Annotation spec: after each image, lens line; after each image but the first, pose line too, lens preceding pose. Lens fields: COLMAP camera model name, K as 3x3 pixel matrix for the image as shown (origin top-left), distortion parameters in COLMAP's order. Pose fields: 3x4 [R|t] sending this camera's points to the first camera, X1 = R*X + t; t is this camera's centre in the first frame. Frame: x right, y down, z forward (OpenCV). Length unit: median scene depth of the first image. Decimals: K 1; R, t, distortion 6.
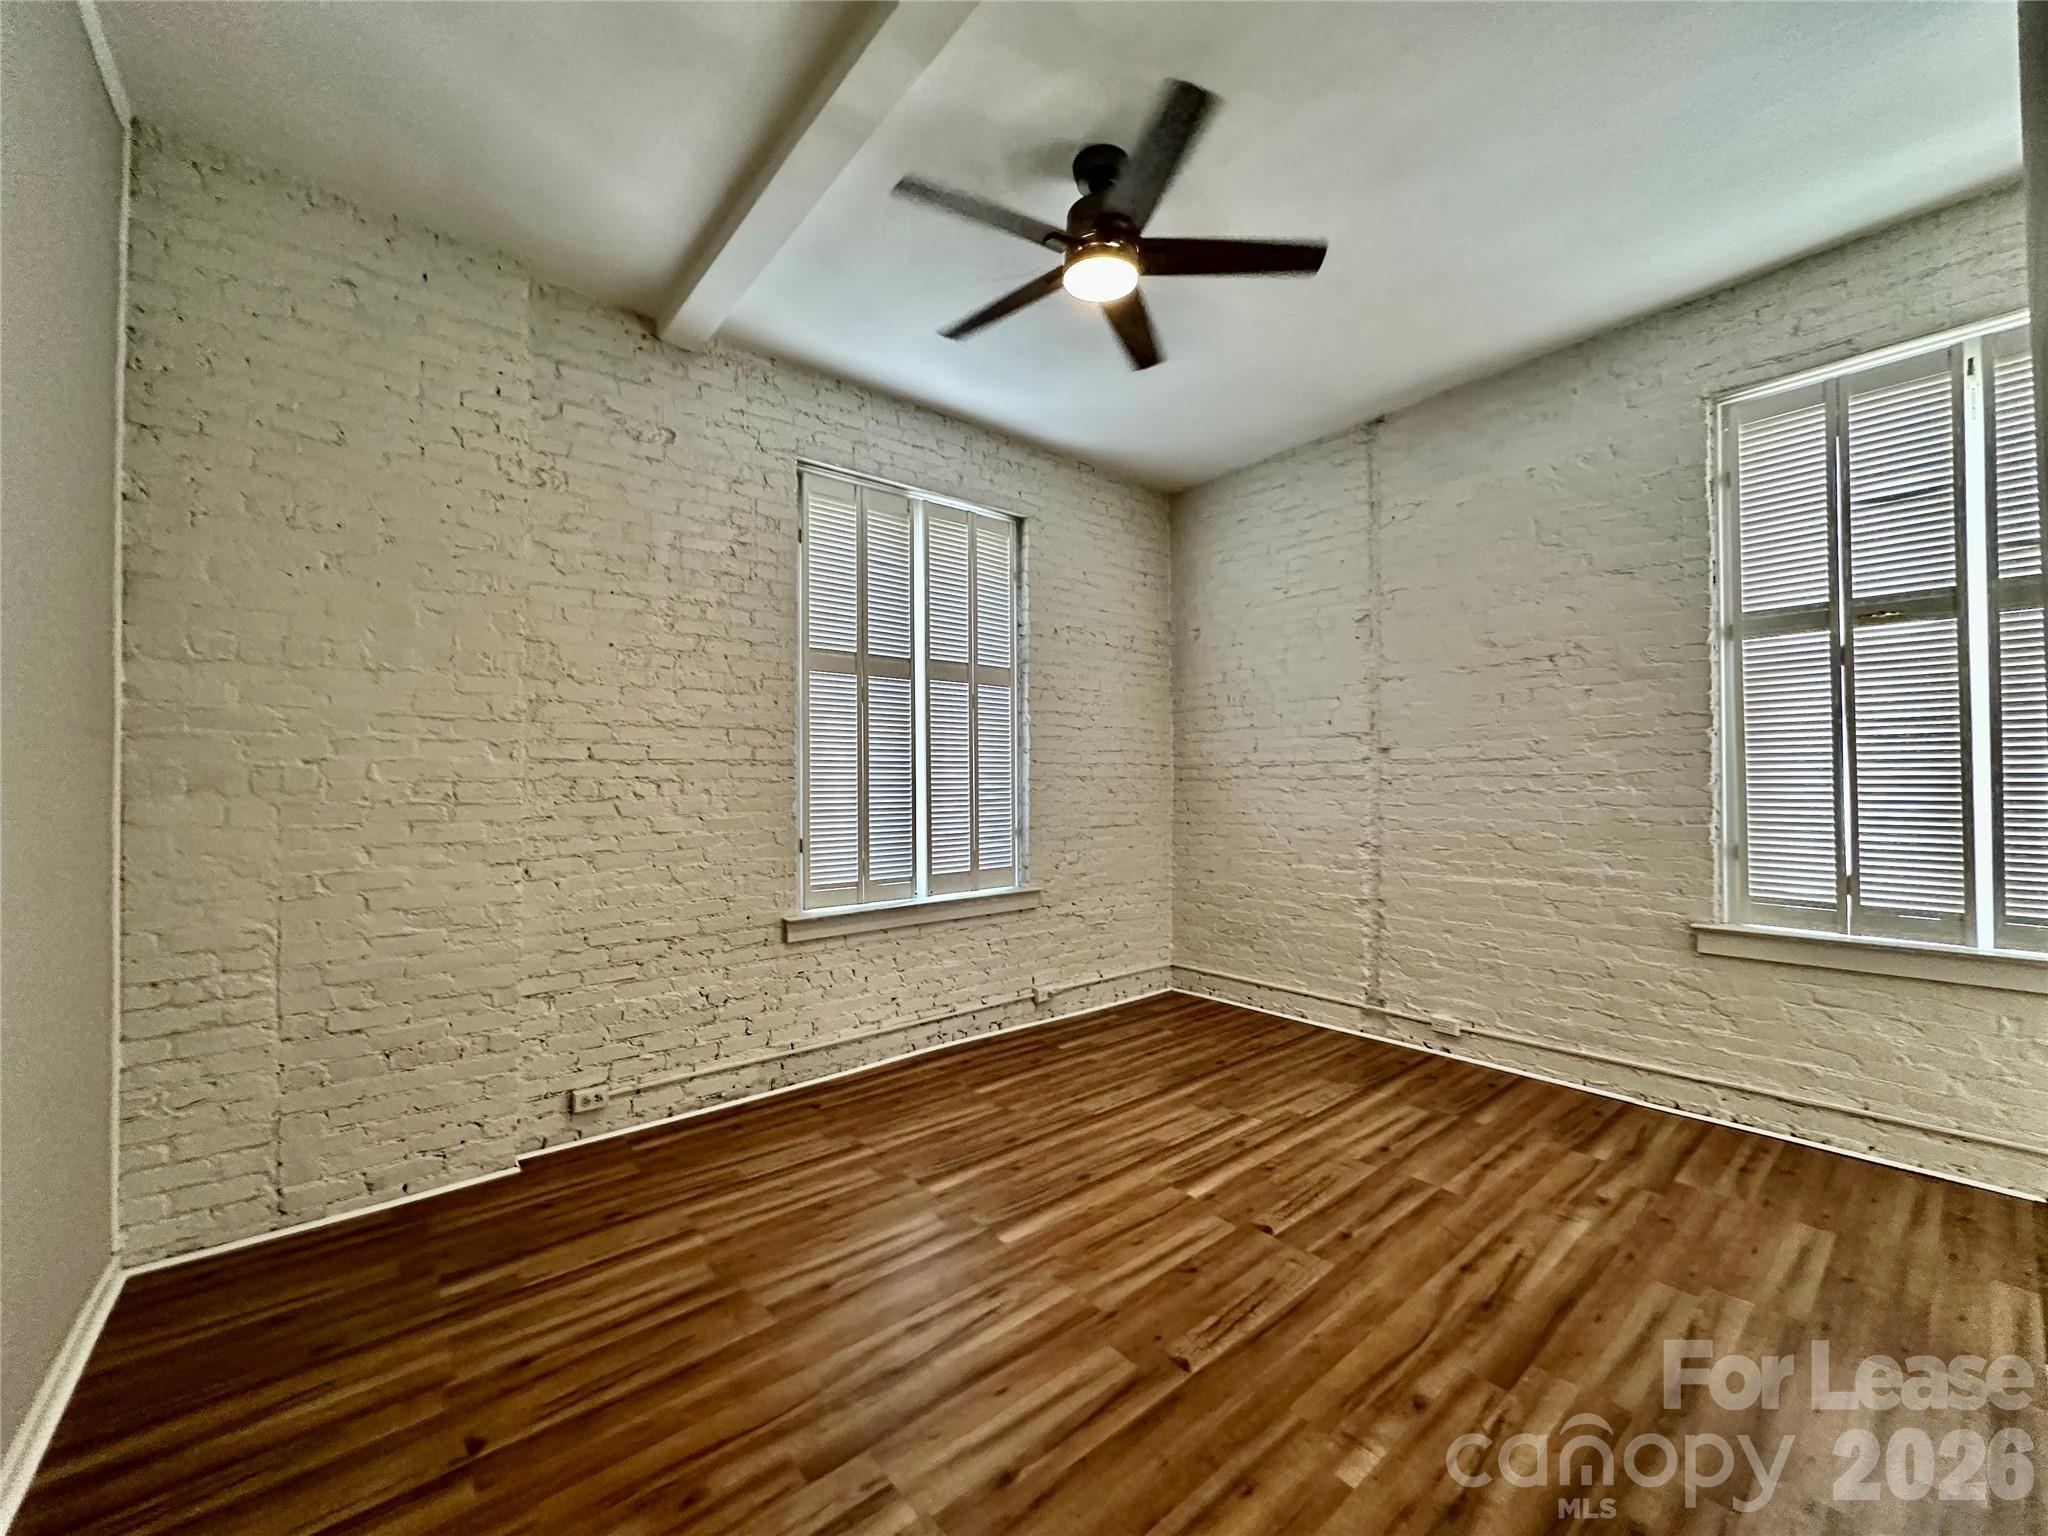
lens RADIAL K [[812.8, 0, 1017.9], [0, 812.8, 766.2], [0, 0, 1]] dist [-0.004634, 0.000908]
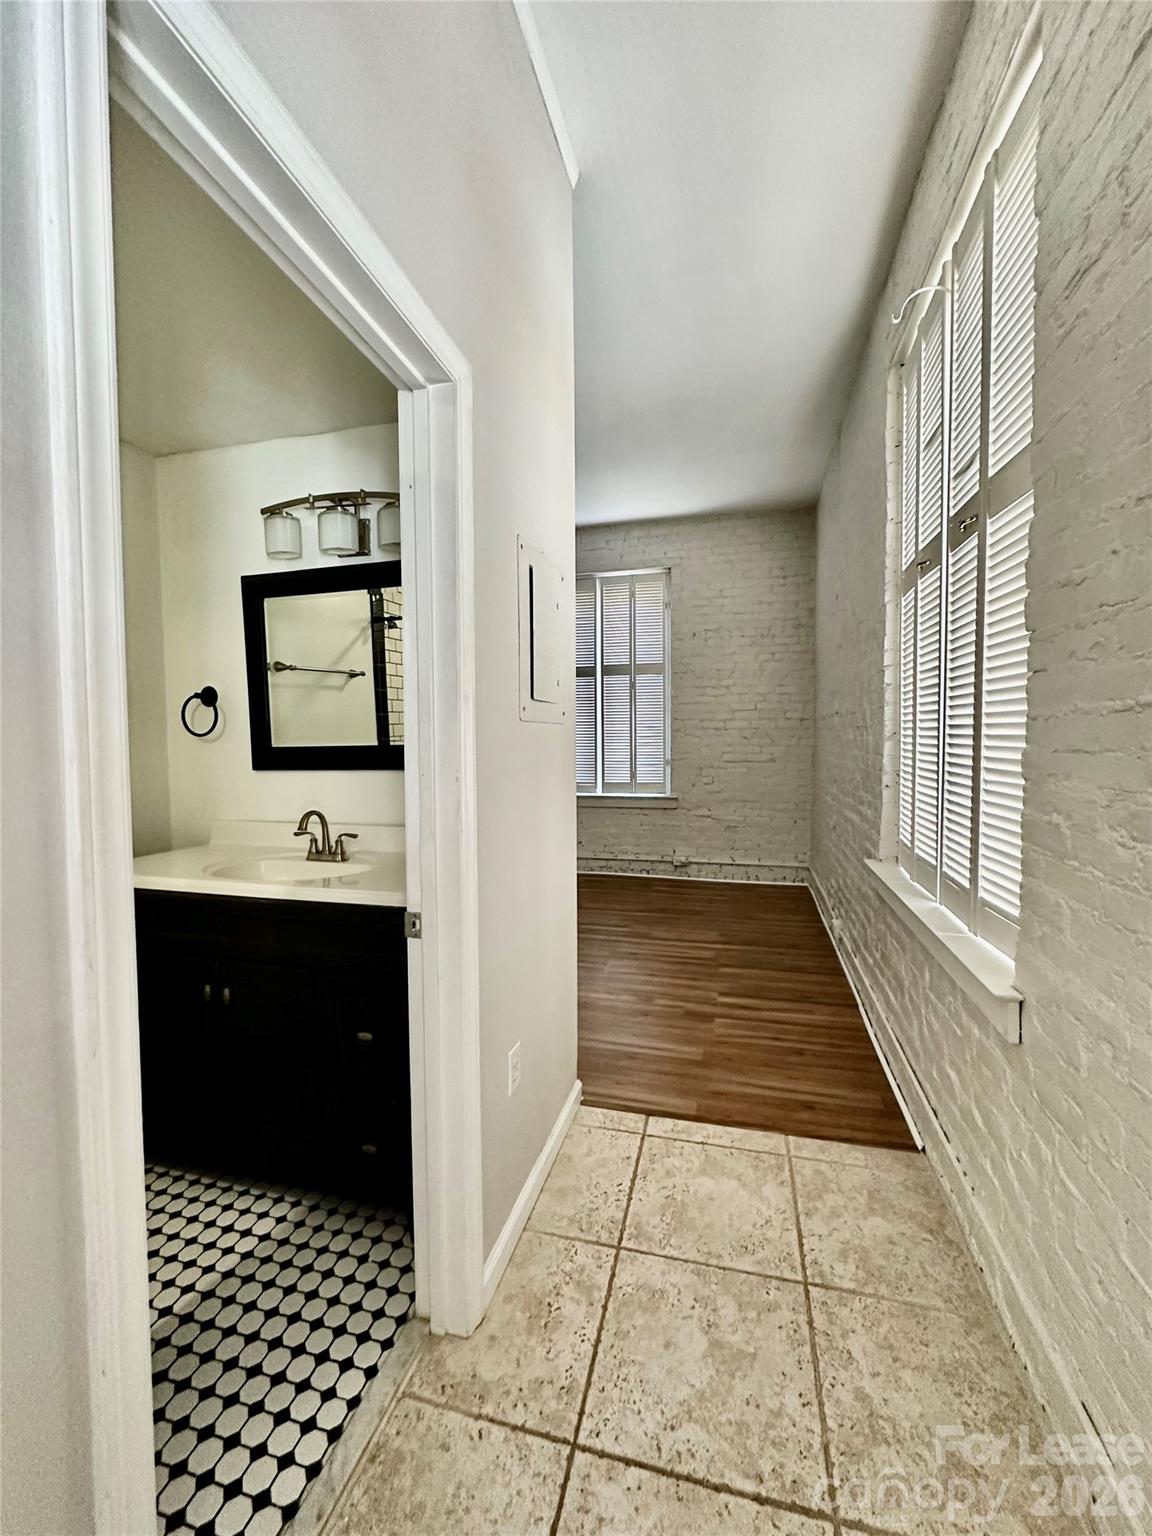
lens RADIAL K [[609.6, 0, 572.9], [0, 609.6, 762.9], [0, 0, 1]] dist [-0.004634, 0.000908]
pose [[0.584669, 0.044150, -0.810070, 0.972297], [0.022059, 0.997284, 0.070275, -0.009052], [0.810972, -0.058957, 0.582107, 0.131847]]
